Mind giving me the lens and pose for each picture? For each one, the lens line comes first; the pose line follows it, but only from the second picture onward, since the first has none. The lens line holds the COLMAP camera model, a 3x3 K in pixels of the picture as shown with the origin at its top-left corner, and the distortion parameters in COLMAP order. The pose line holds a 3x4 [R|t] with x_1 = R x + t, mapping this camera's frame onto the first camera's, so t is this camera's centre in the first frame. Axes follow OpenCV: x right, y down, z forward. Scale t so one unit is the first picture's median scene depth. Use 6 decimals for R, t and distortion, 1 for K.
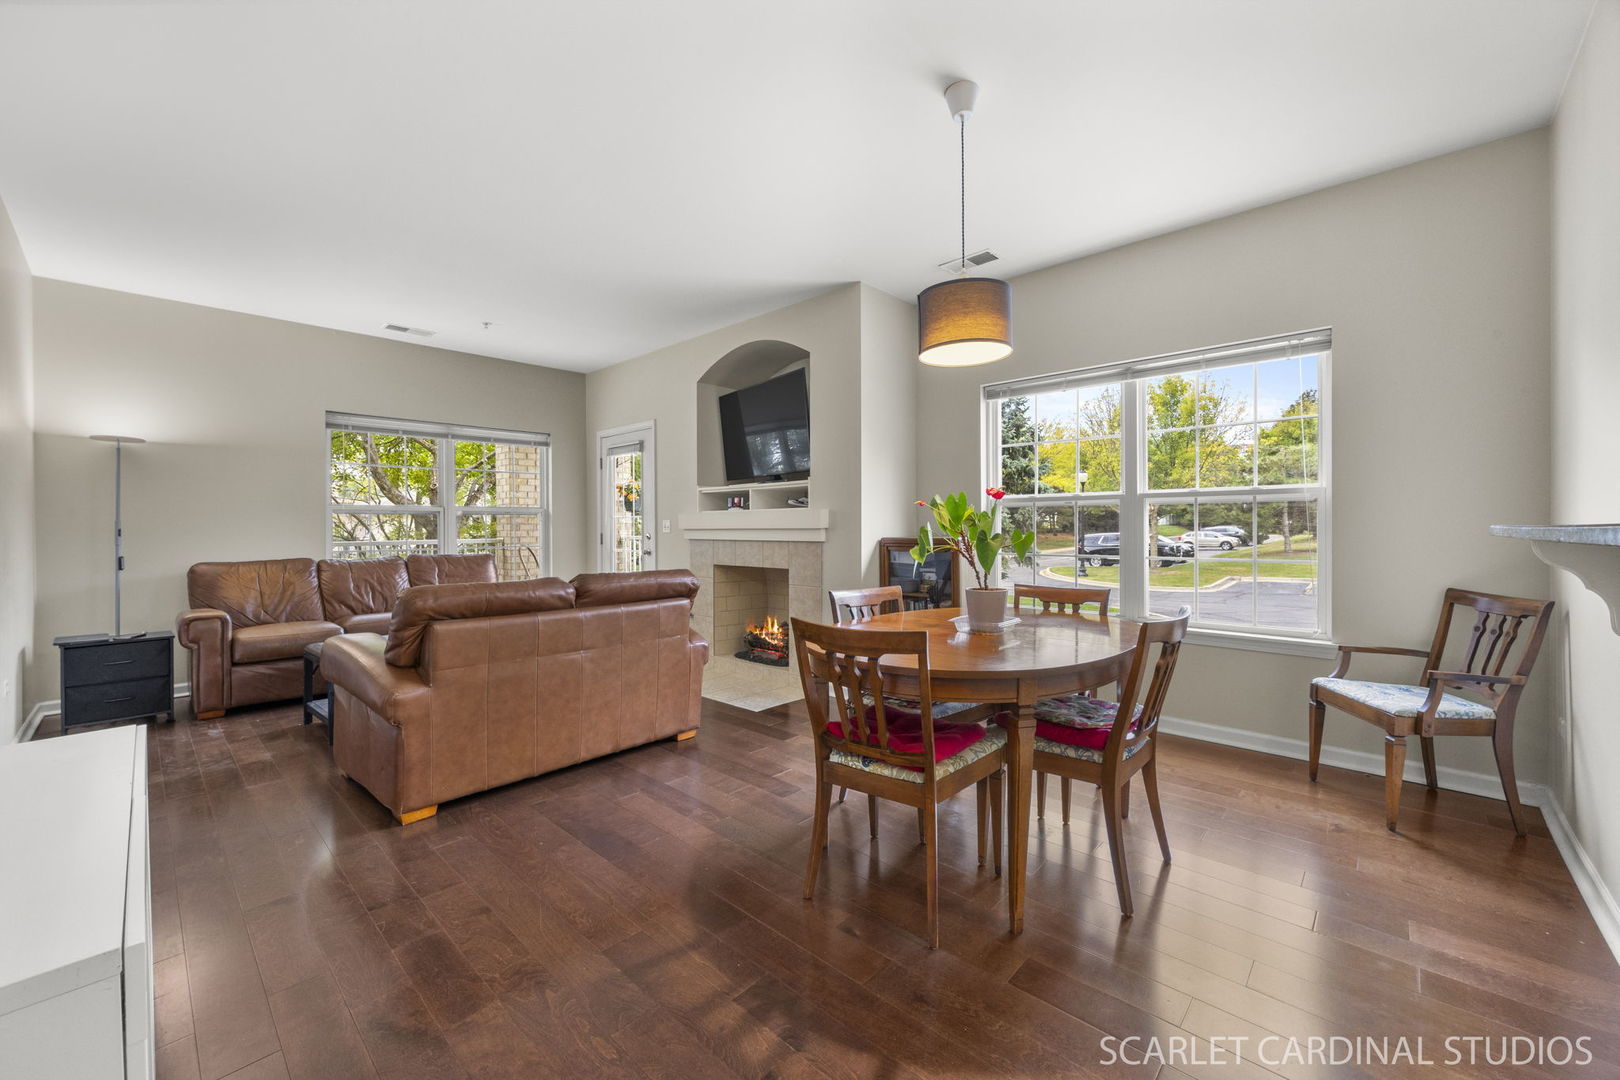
lens RADIAL K [[630.8, 0, 800.1], [0, 630.8, 537.8], [0, 0, 1]] dist [0.001249, -0.000023]
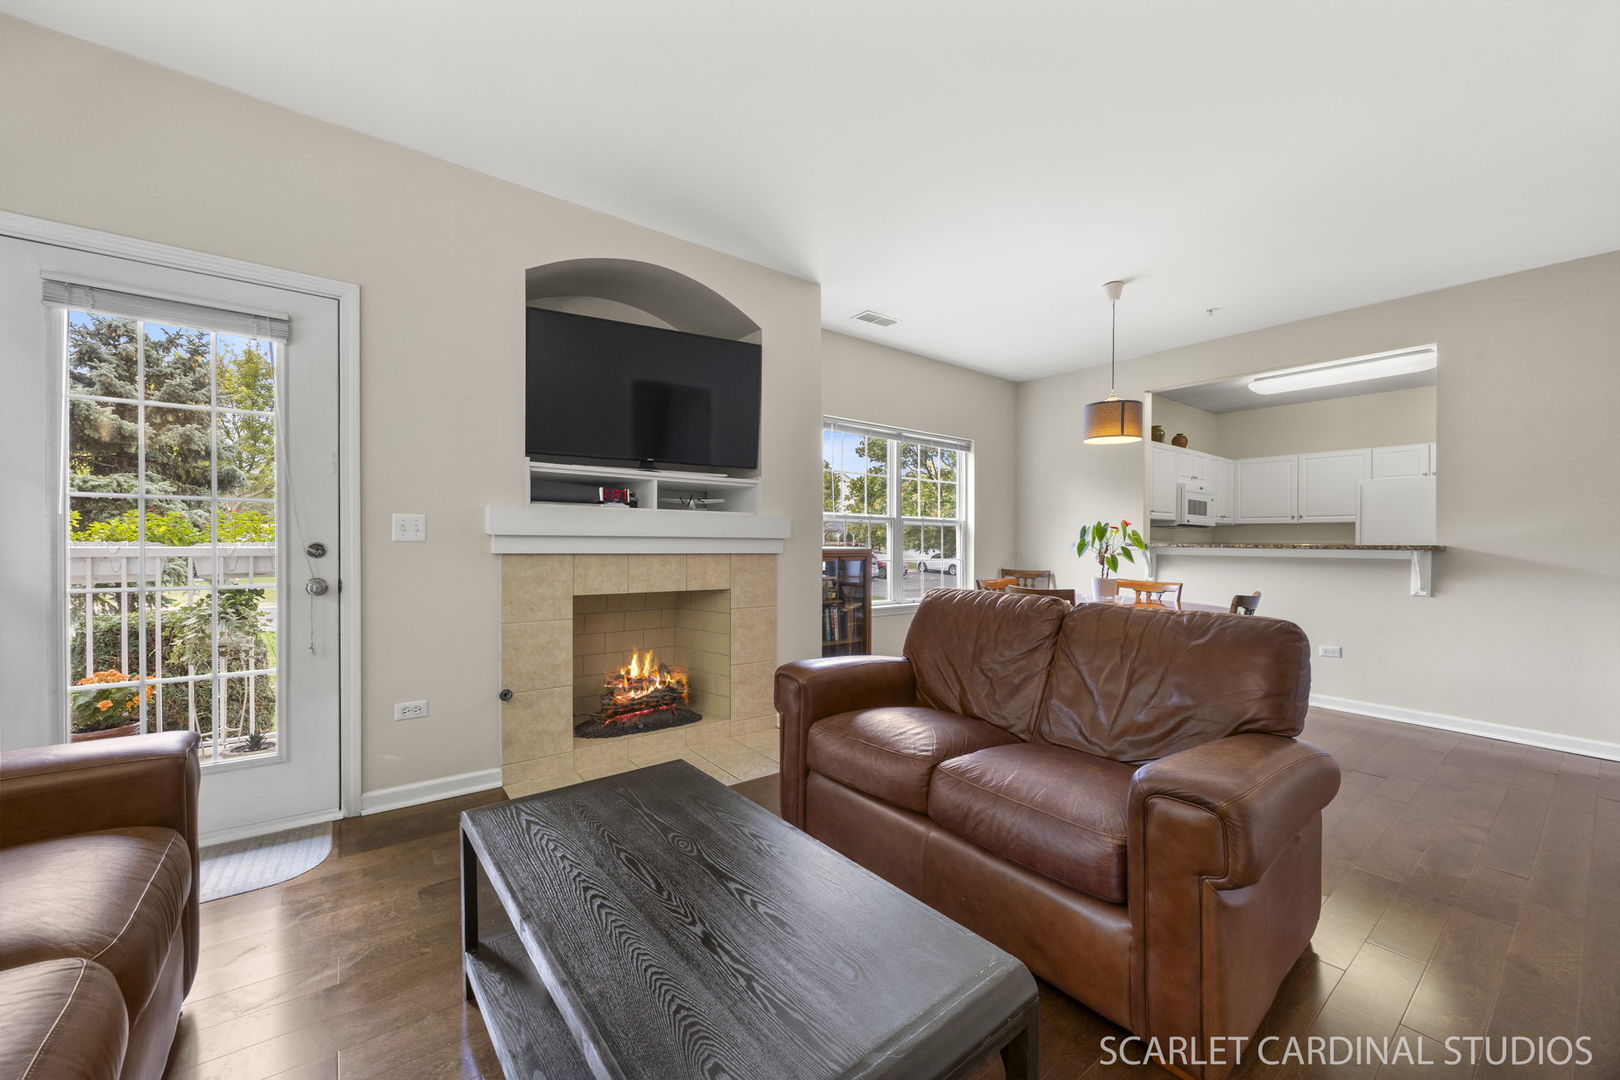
lens RADIAL K [[630.8, 0, 810.0], [0, 630.8, 542.0], [0, 0, 1]] dist [0.001249, -0.000023]
pose [[0.155926, 0.006197, 0.987749, -0.749223], [0.004680, 0.999964, -0.007013, -0.003218], [-0.987758, 0.005716, 0.155892, 0.746529]]
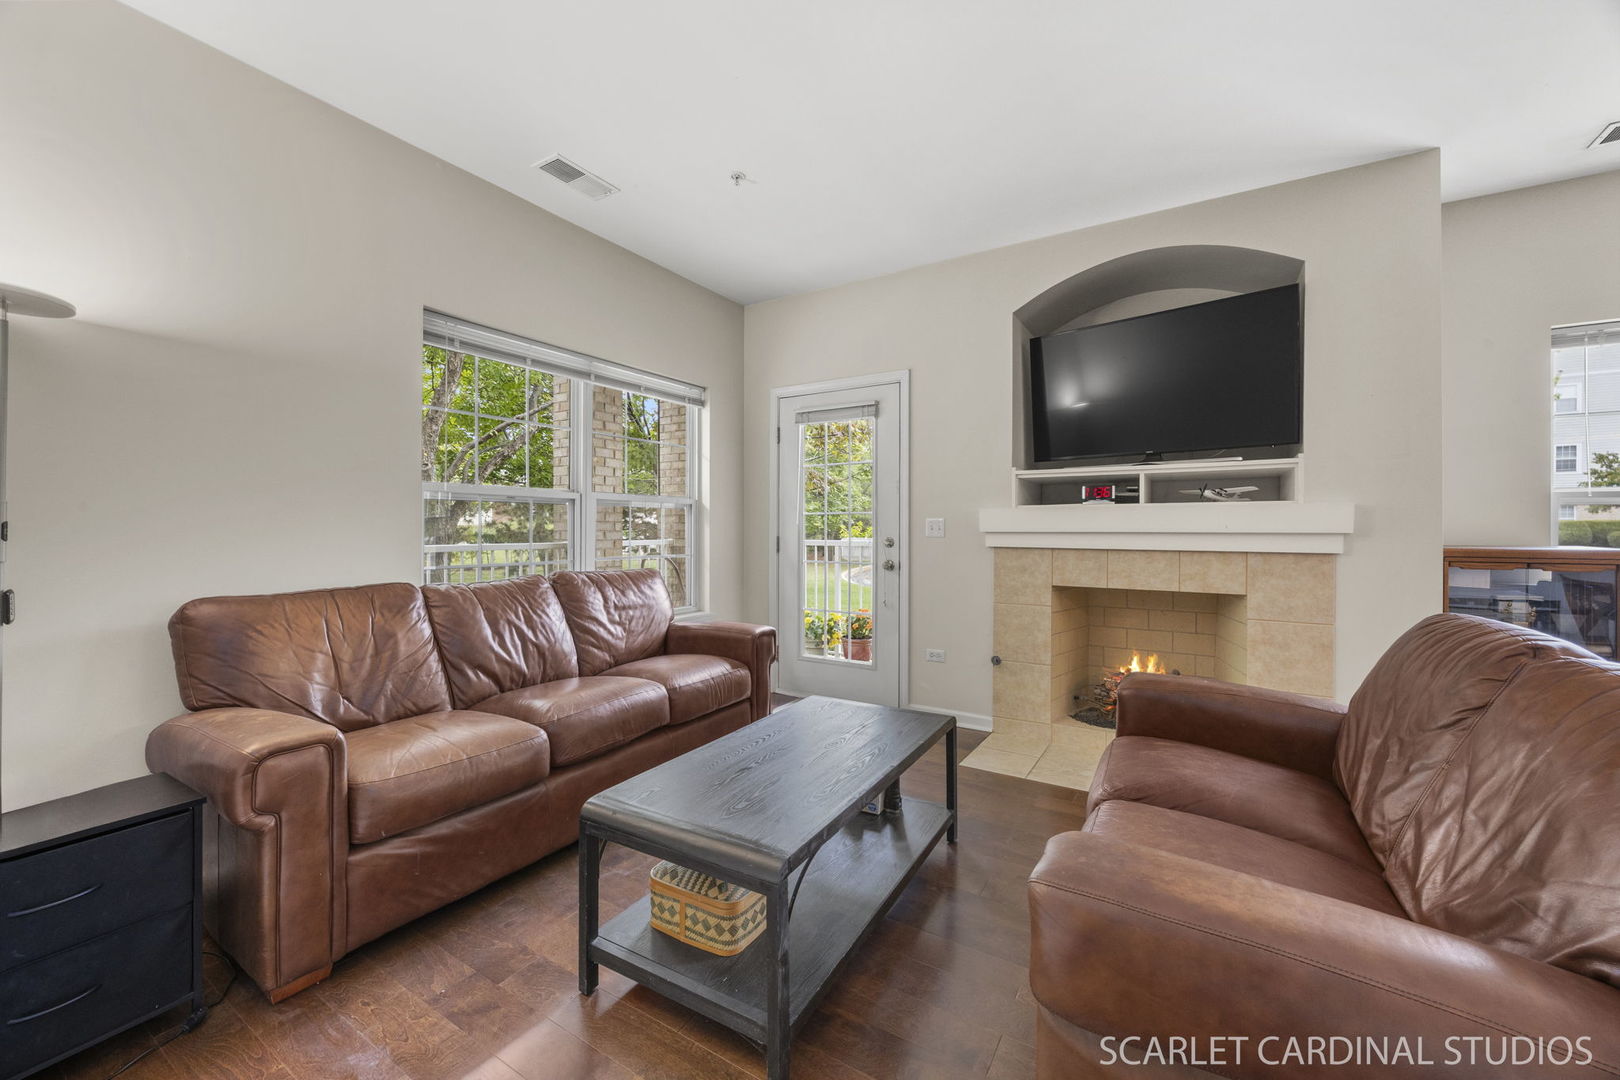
lens RADIAL K [[630.8, 0, 813.6], [0, 630.8, 531.9], [0, 0, 1]] dist [0.001249, -0.000023]
pose [[0.979318, 0.008737, 0.202138, -0.563620], [-0.006180, 0.999893, -0.013278, -0.004287], [-0.202233, 0.011754, 0.979267, 0.433319]]
